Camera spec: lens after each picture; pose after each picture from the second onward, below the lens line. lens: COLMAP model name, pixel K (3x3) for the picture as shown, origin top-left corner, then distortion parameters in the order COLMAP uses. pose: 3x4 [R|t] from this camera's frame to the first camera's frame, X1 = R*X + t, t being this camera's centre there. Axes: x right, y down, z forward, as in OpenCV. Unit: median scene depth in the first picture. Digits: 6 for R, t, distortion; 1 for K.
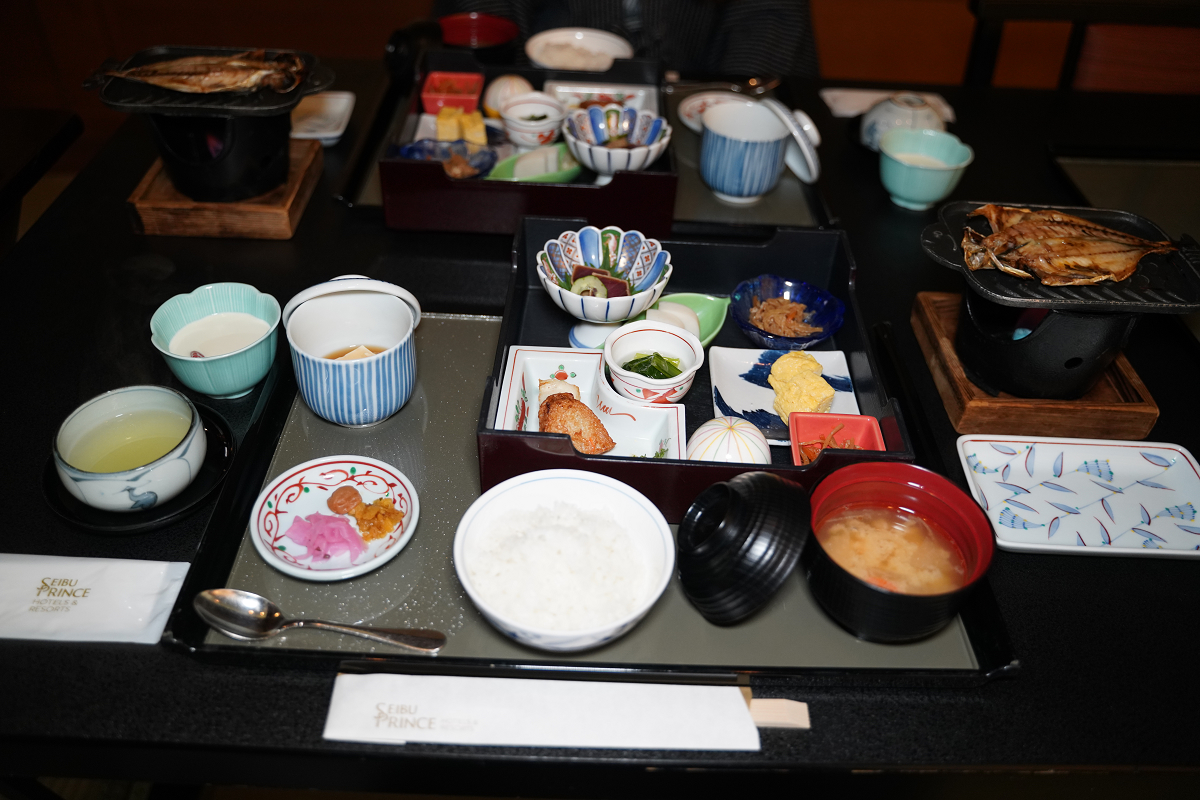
lens RADIAL K [[985.9, 0, 594.9], [0, 985.9, 397.9], [0, 0, 1]] dist [-0.067121, -0.001625]
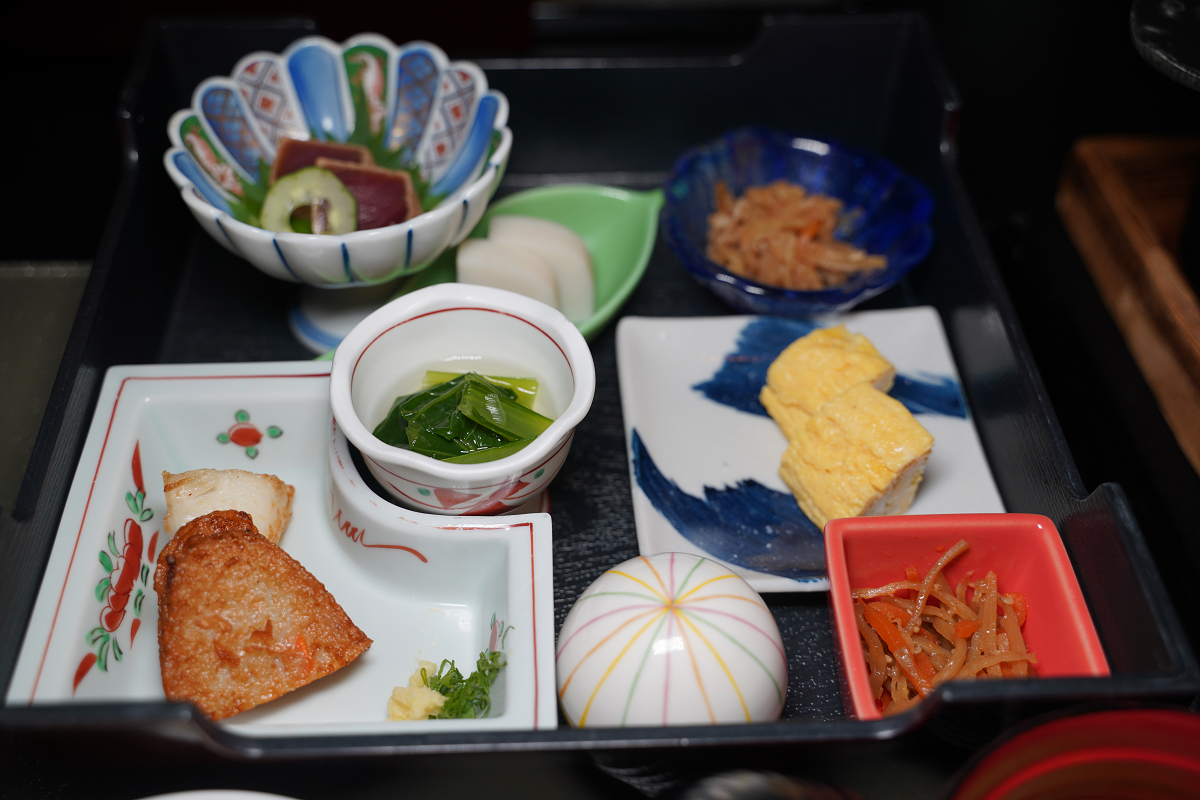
lens RADIAL K [[1280.7, 0, 600.4], [0, 1280.7, 406.3], [0, 0, 1]] dist [0.011284, 0.000000]
pose [[0.995855, -0.072995, 0.054269, 0.076806], [0.065353, 0.989188, 0.131283, -0.087904], [-0.063265, -0.127193, 0.989858, 0.456826]]
